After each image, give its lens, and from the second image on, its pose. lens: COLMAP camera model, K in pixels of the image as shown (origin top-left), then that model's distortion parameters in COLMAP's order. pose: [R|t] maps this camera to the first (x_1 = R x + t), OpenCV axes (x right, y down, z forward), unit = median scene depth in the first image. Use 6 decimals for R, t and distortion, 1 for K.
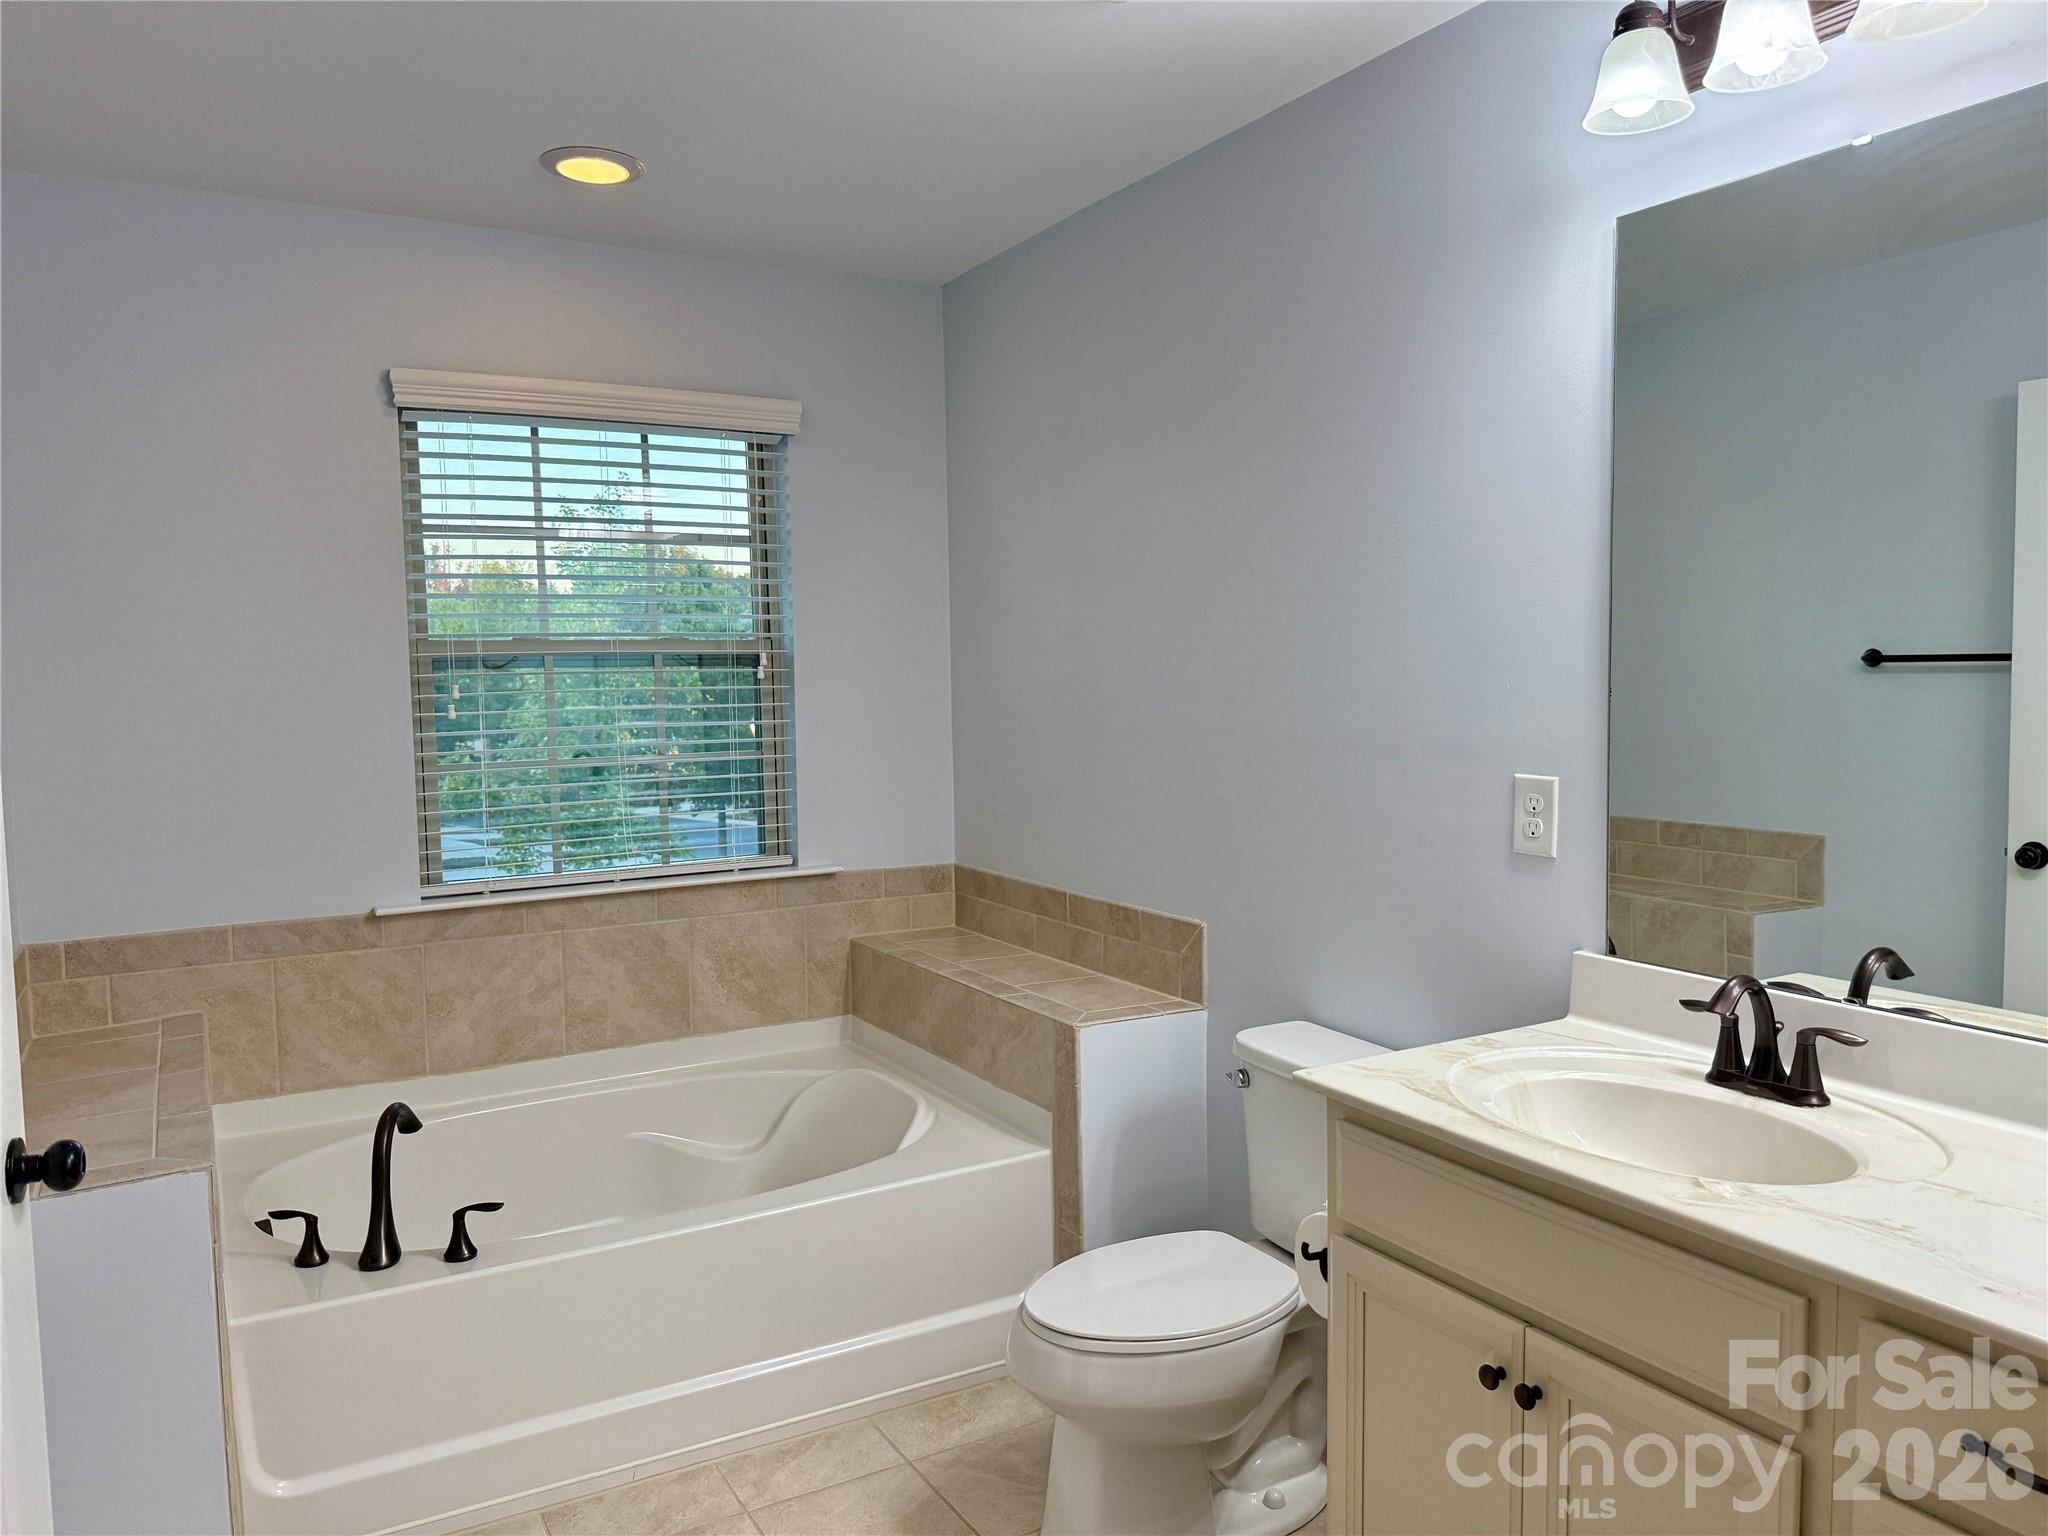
lens RADIAL K [[1457.8, 0, 1011.3], [0, 1457.8, 767.8], [0, 0, 1]] dist [-0.009156, -0.005658]
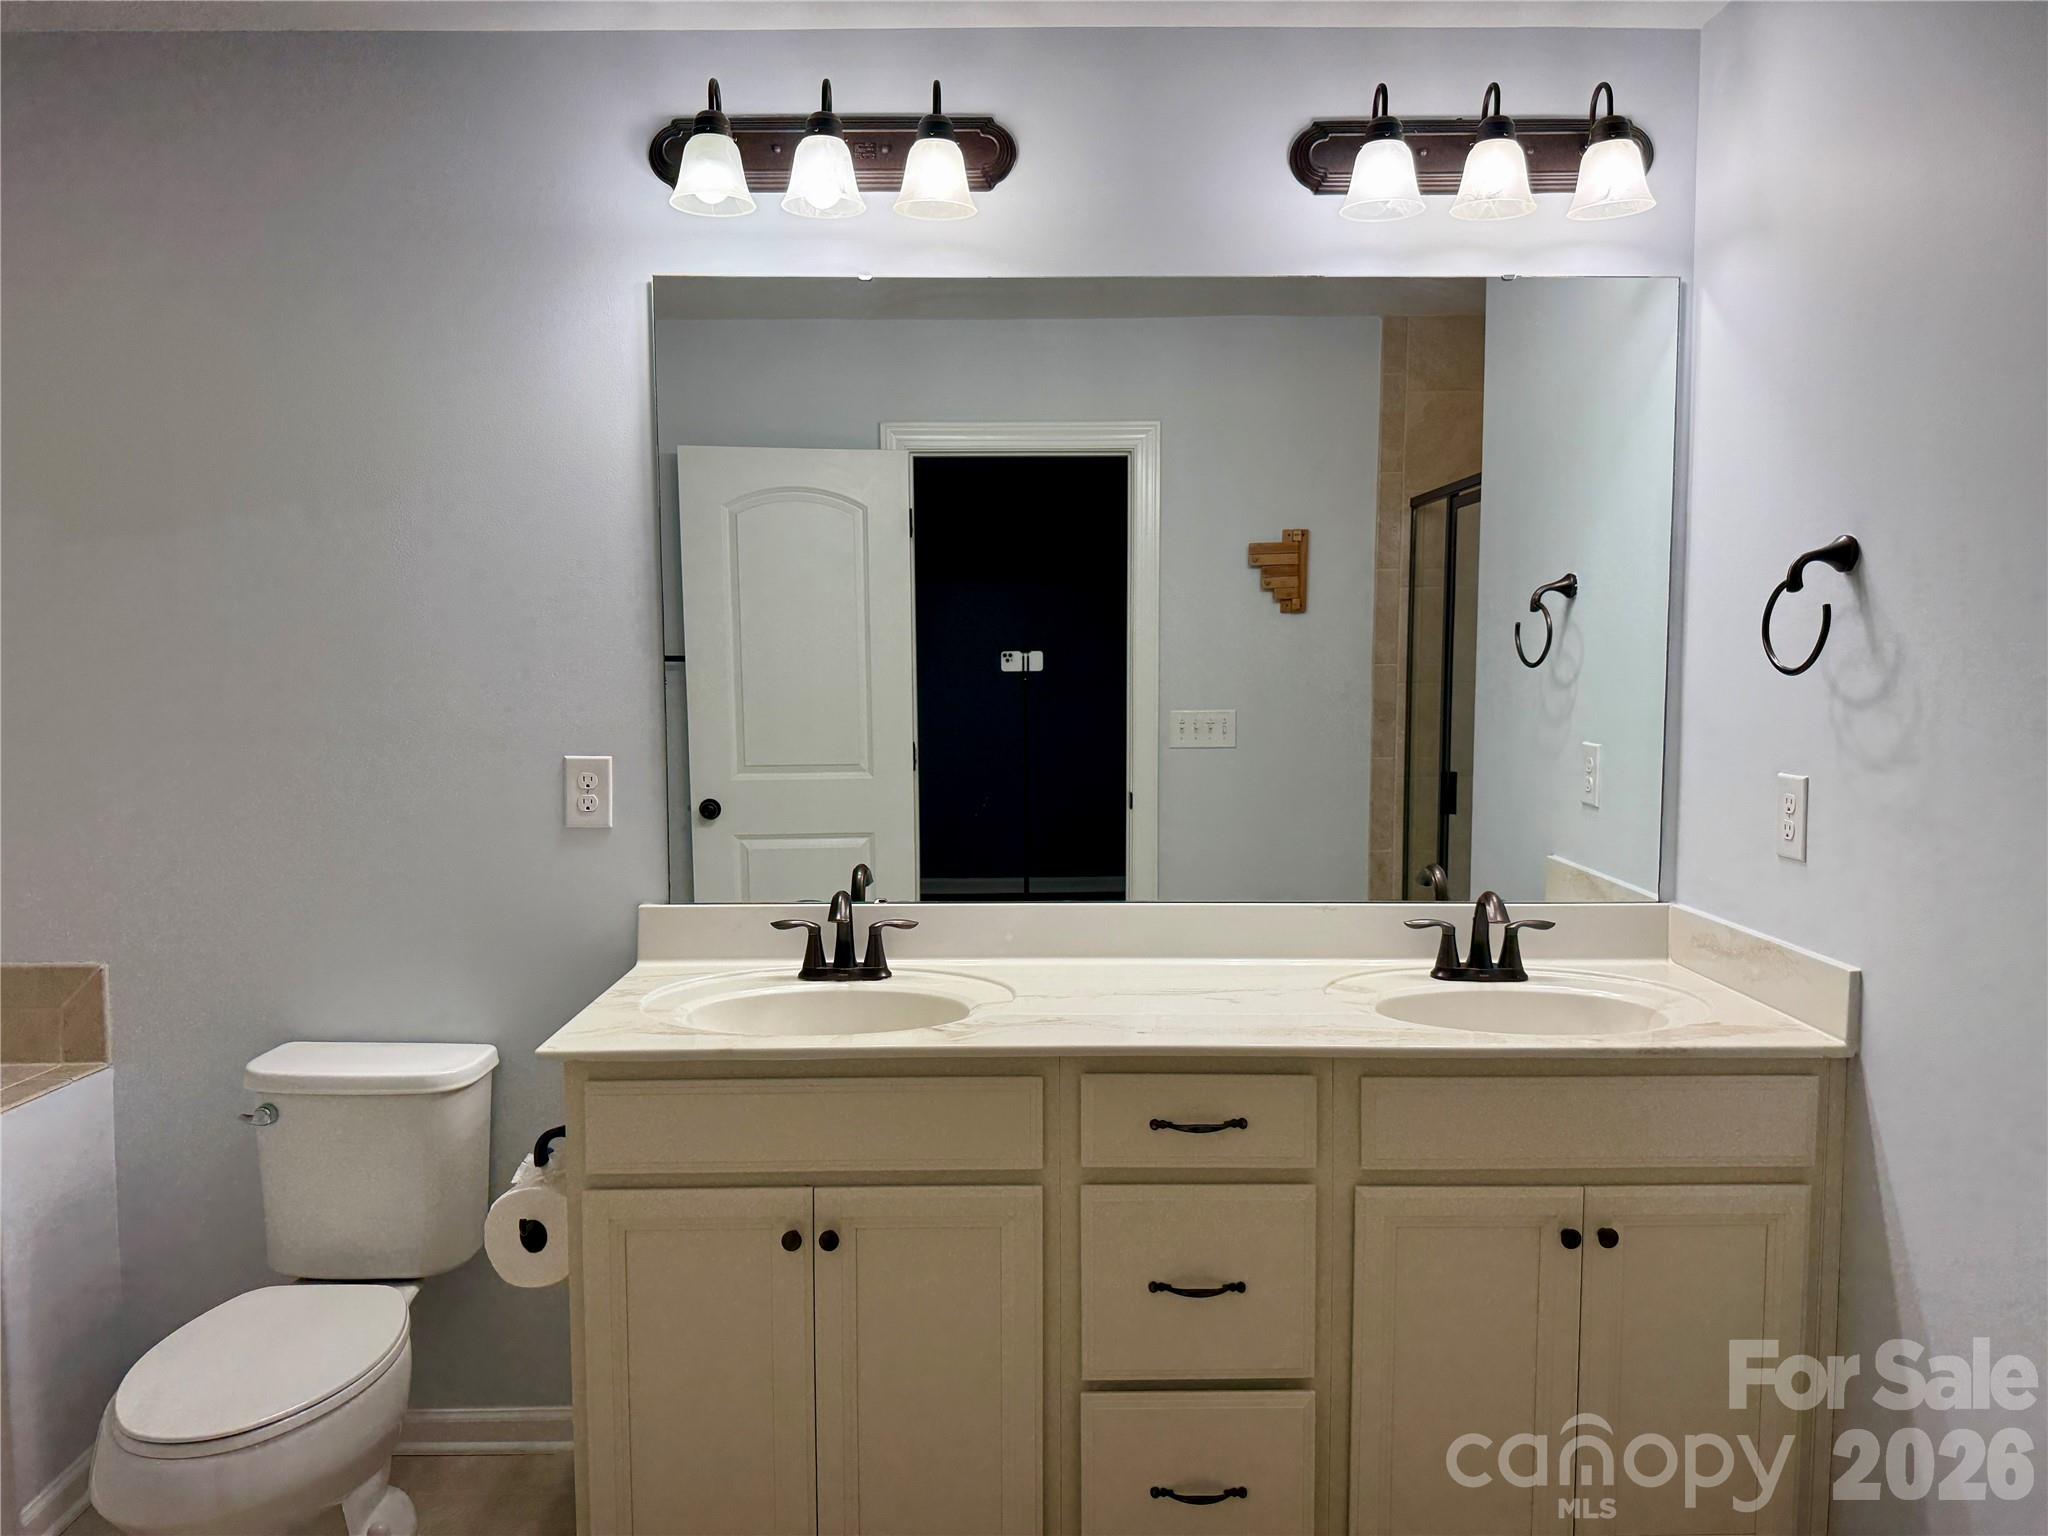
lens RADIAL K [[1457.8, 0, 1011.3], [0, 1457.8, 767.8], [0, 0, 1]] dist [-0.009156, -0.005658]
pose [[0.499363, -0.059820, 0.864326, -0.458852], [0.063224, 0.997470, 0.032507, -0.001788], [-0.864083, 0.038413, 0.501881, 0.164339]]
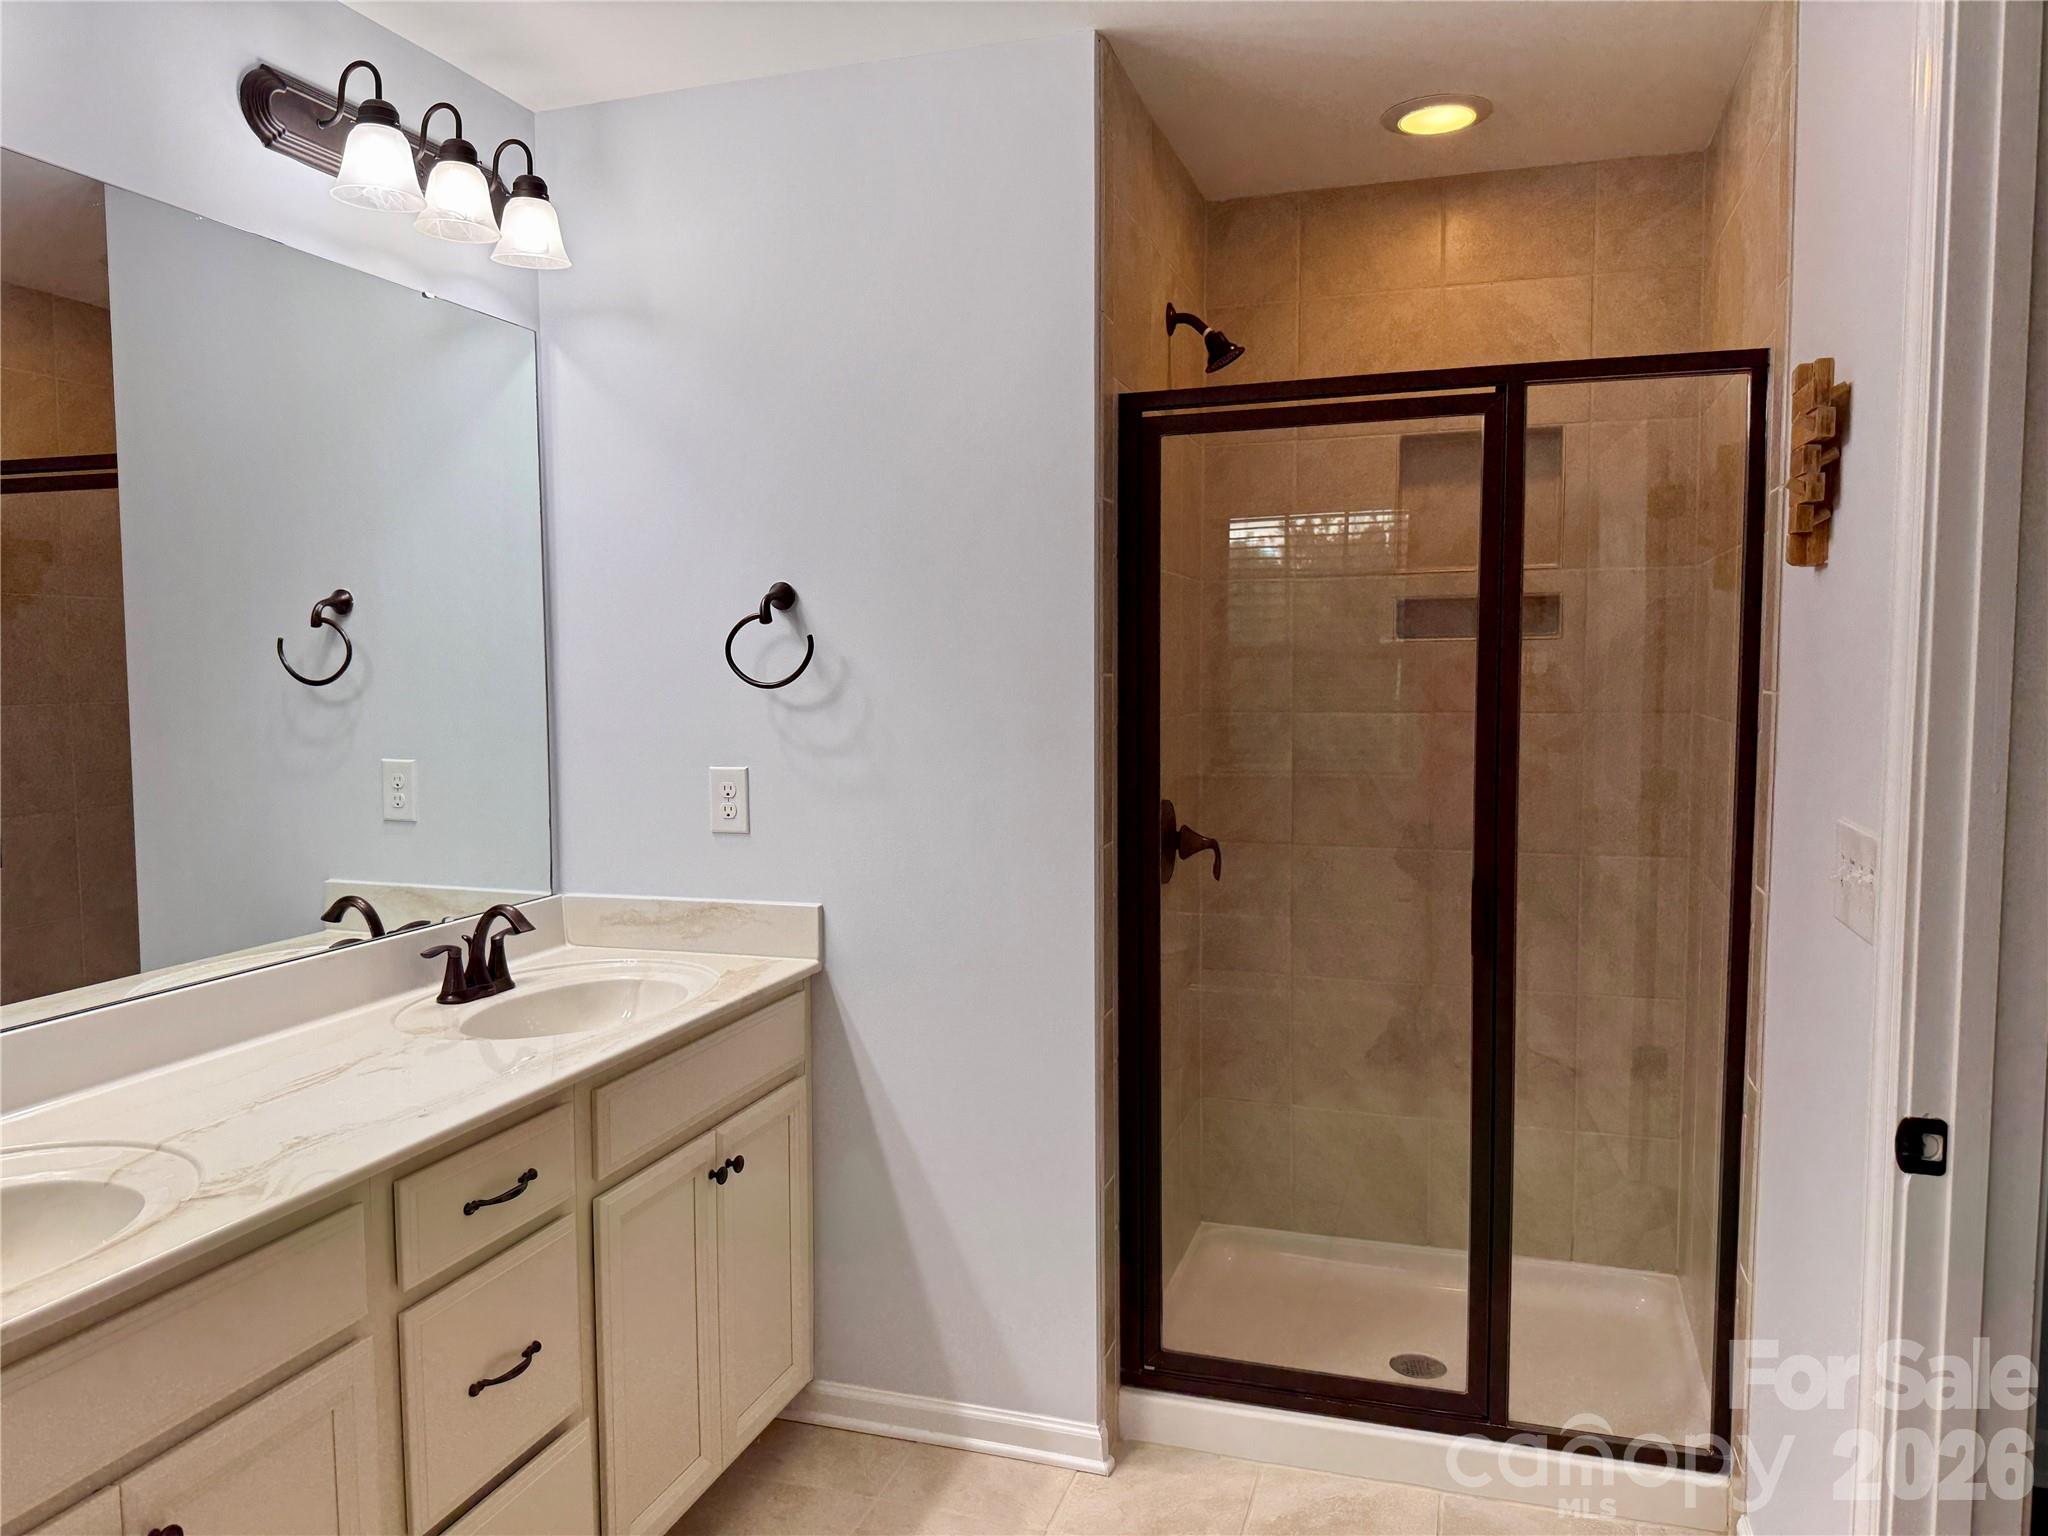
lens RADIAL K [[1497.5, 0, 1024.0], [0, 1497.5, 768.0], [0, 0, 1]] dist [0.026759, -0.001439]
pose [[-0.672987, -0.047935, 0.738099, -0.457761], [0.065623, 0.990093, 0.124134, -0.070957], [-0.736737, 0.131977, -0.663175, 0.846367]]
